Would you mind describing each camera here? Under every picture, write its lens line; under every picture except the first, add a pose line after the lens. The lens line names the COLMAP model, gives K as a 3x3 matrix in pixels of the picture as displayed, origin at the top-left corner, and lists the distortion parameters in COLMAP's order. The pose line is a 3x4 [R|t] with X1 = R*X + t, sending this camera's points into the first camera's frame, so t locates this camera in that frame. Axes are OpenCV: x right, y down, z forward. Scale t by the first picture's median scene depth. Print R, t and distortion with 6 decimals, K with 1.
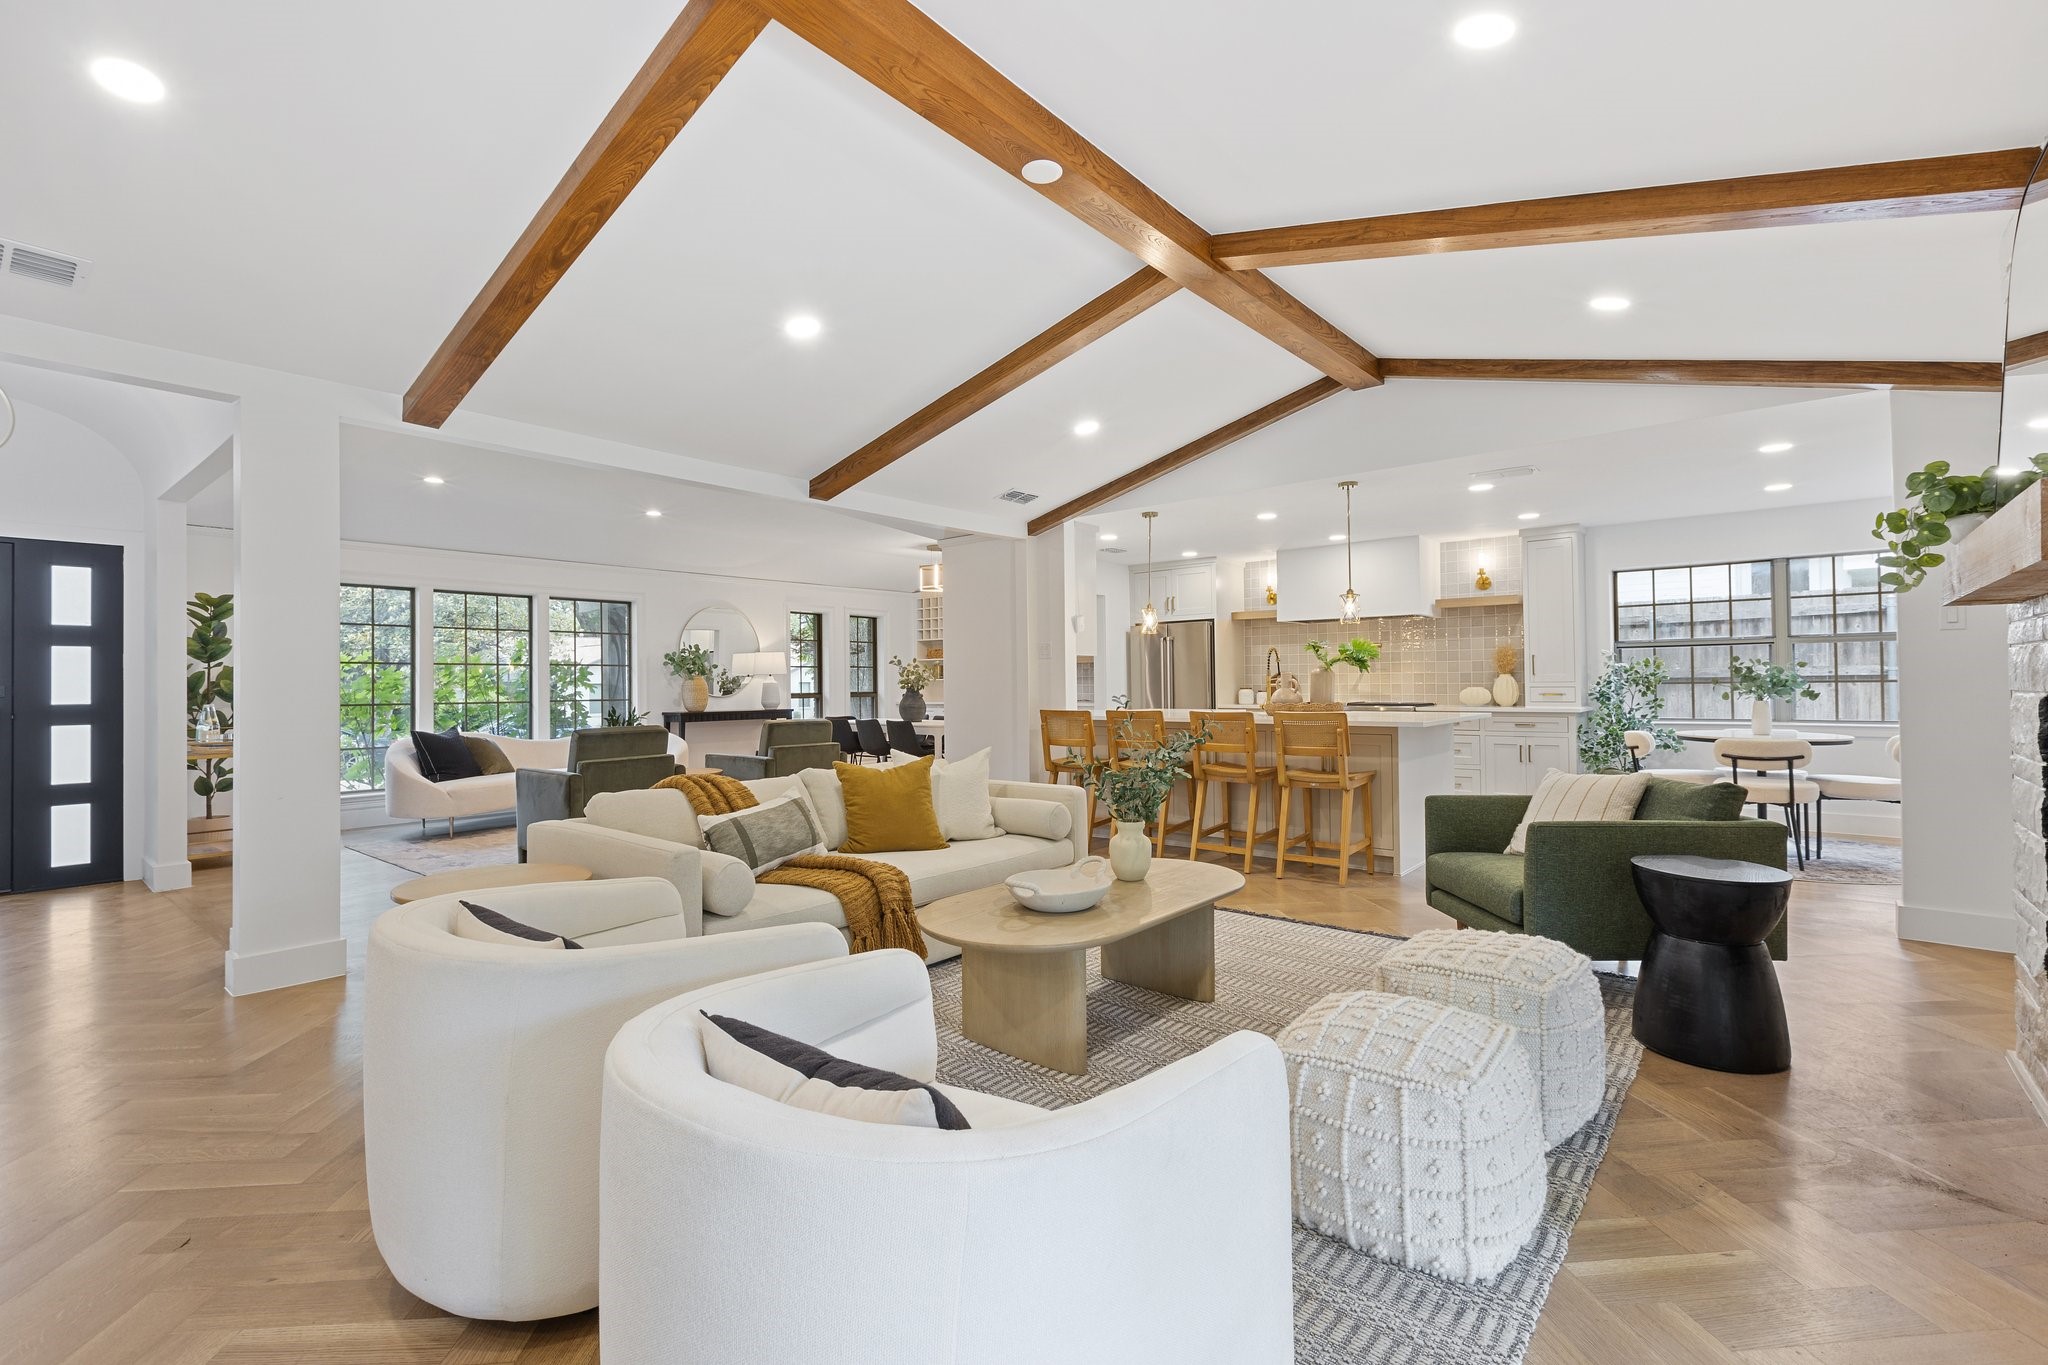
lens RADIAL K [[918.4, 0, 1022.2], [0, 918.4, 678.0], [0, 0, 1]] dist [0.003535, -0.001793]
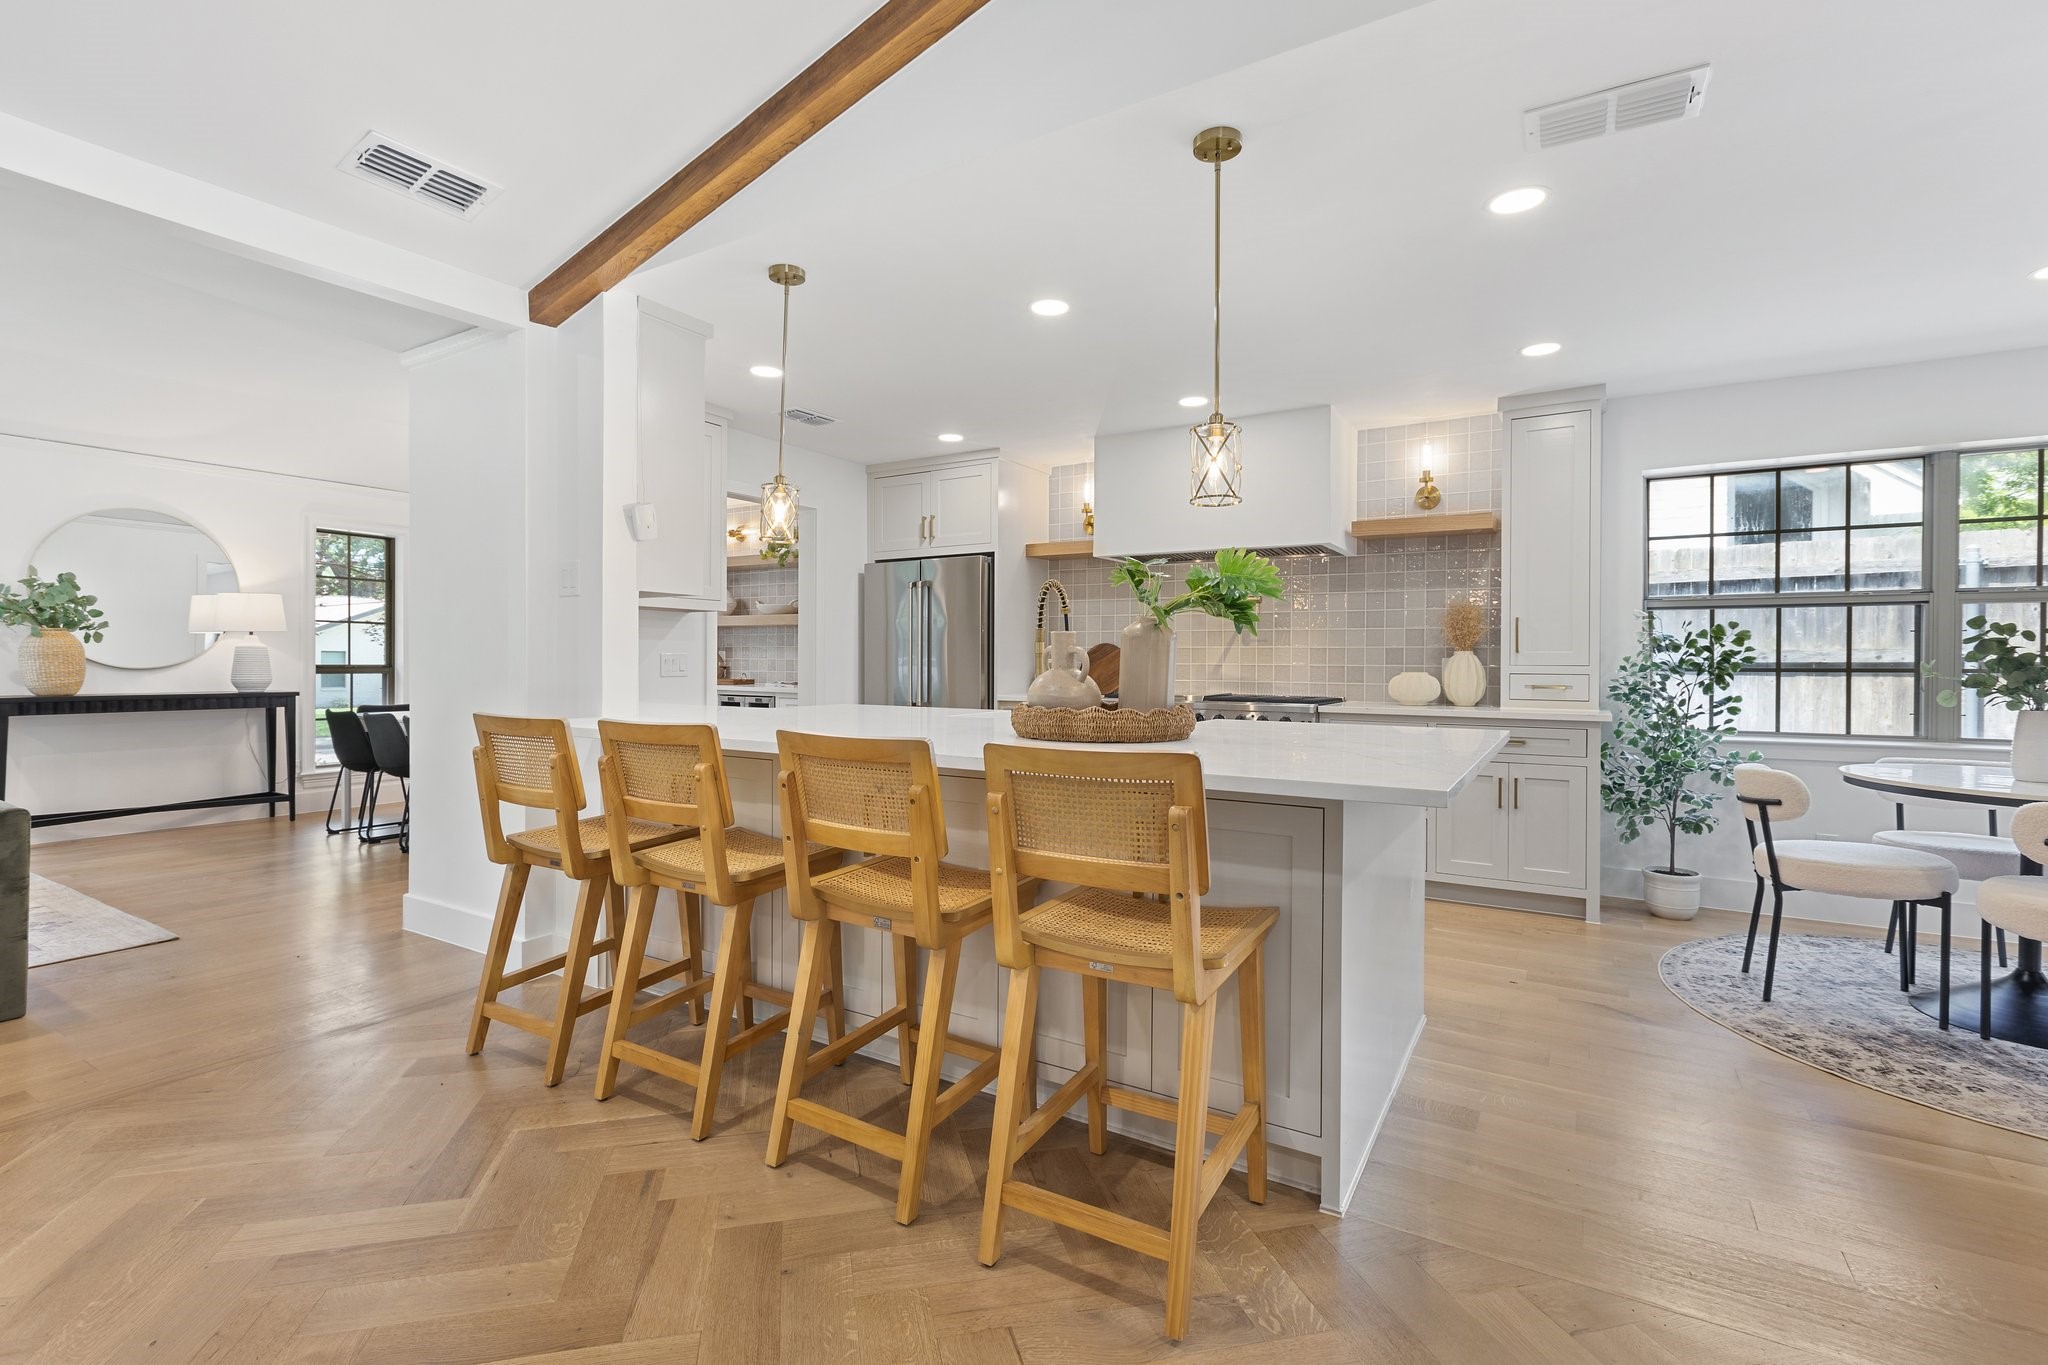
lens RADIAL K [[918.4, 0, 1019.2], [0, 918.4, 669.1], [0, 0, 1]] dist [0.003535, -0.001793]
pose [[0.989976, 0.015133, 0.140423, 0.171851], [-0.017295, 0.999750, 0.014188, 0.004240], [-0.140173, -0.016474, 0.989990, 0.485607]]
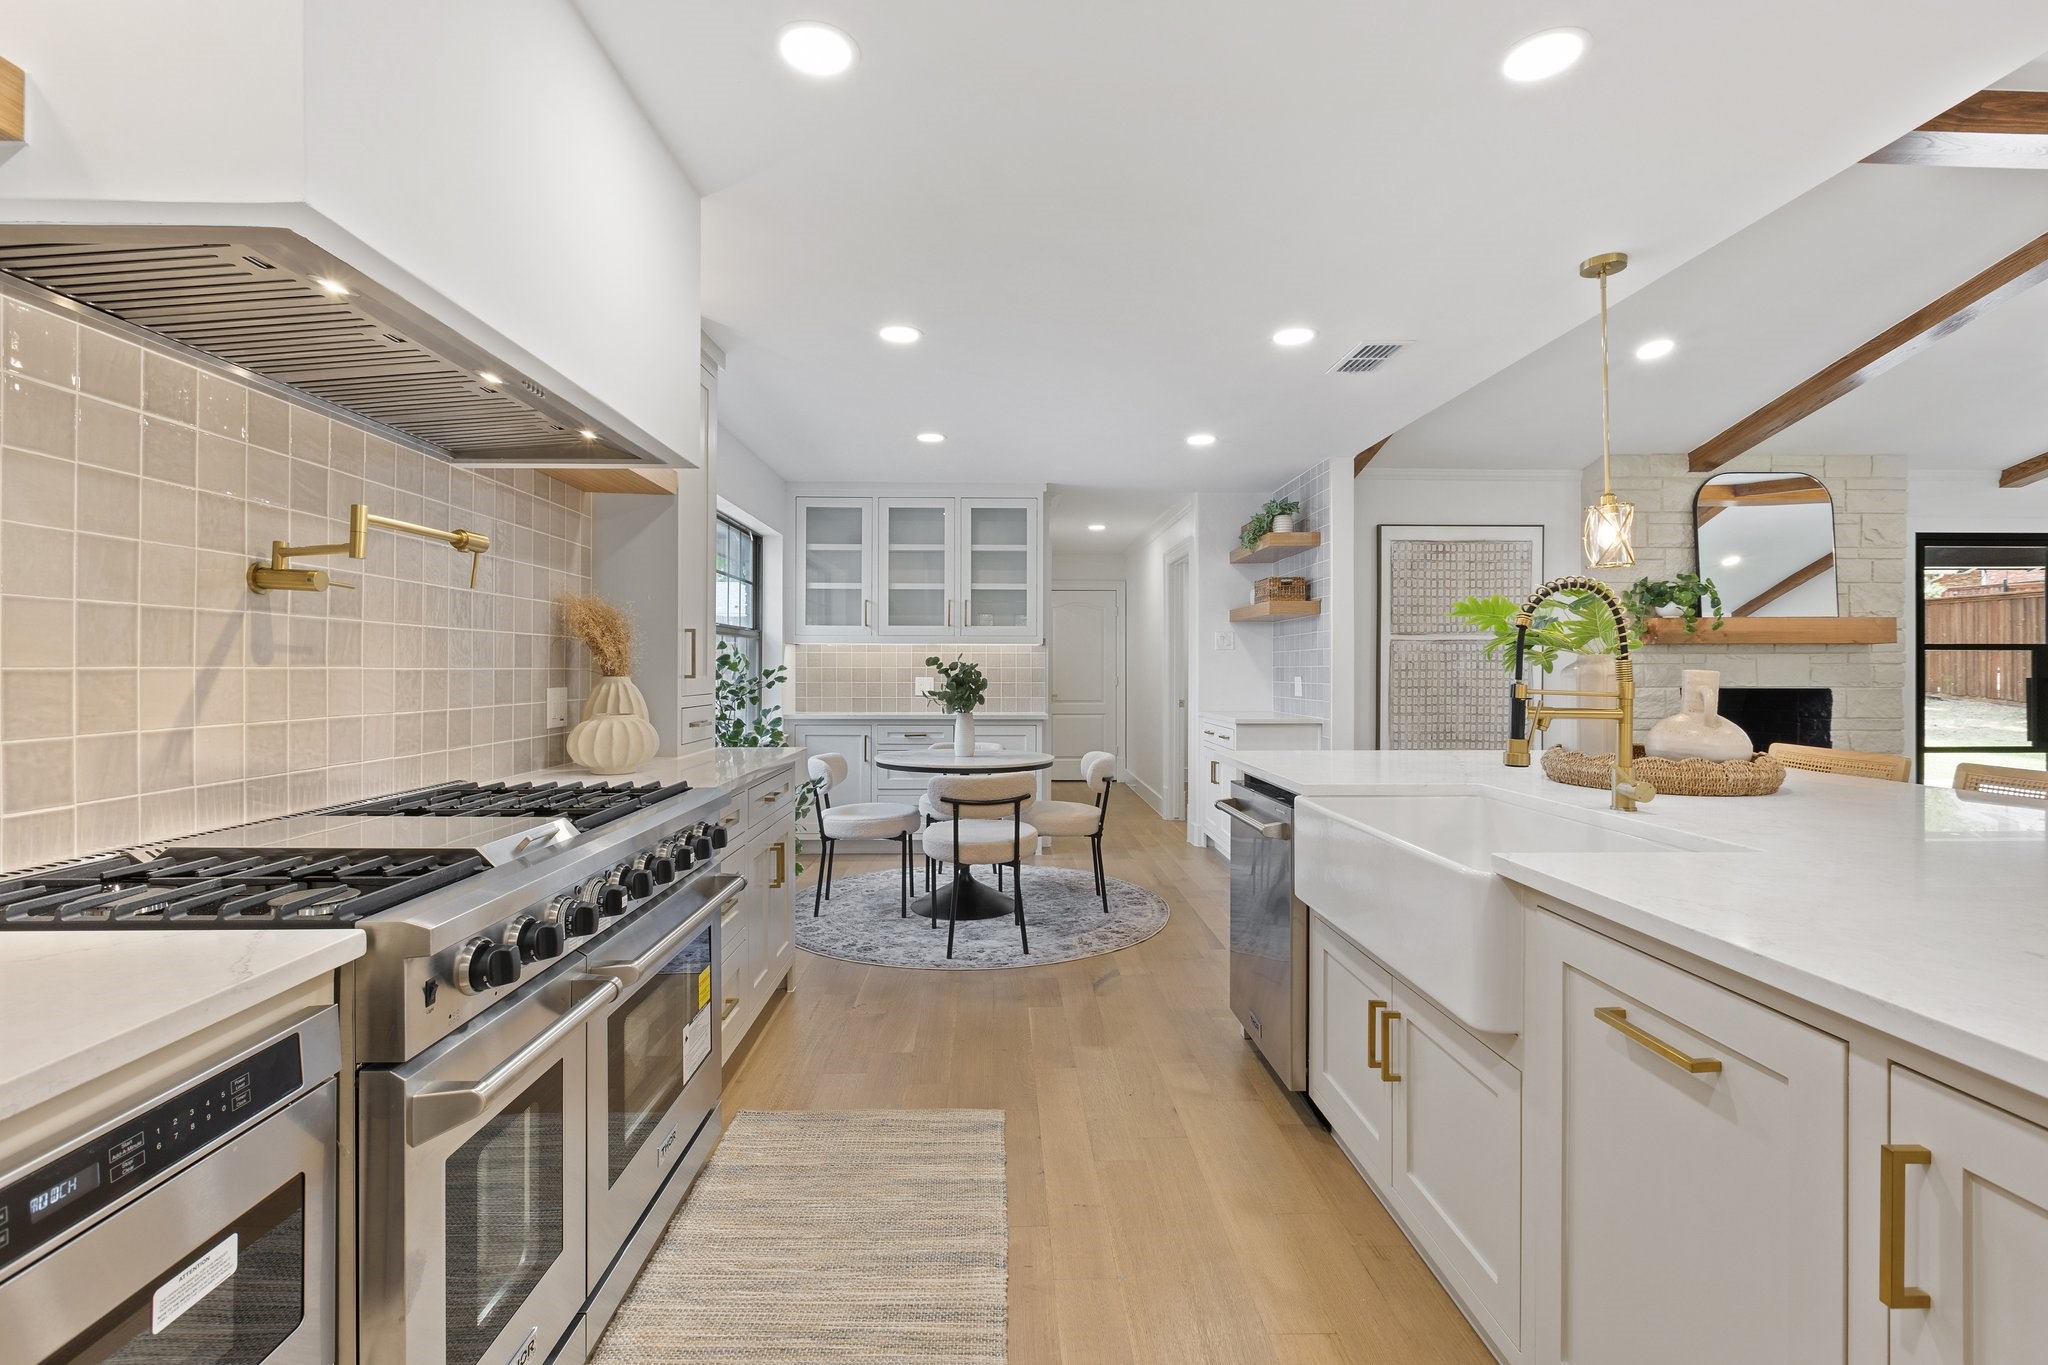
lens RADIAL K [[918.4, 0, 1013.5], [0, 918.4, 670.3], [0, 0, 1]] dist [0.003535, -0.001793]
pose [[-0.645890, 0.010382, 0.763360, 0.151661], [0.004177, 0.999941, -0.010065, -0.002134], [-0.763419, -0.003312, -0.645895, 1.183151]]
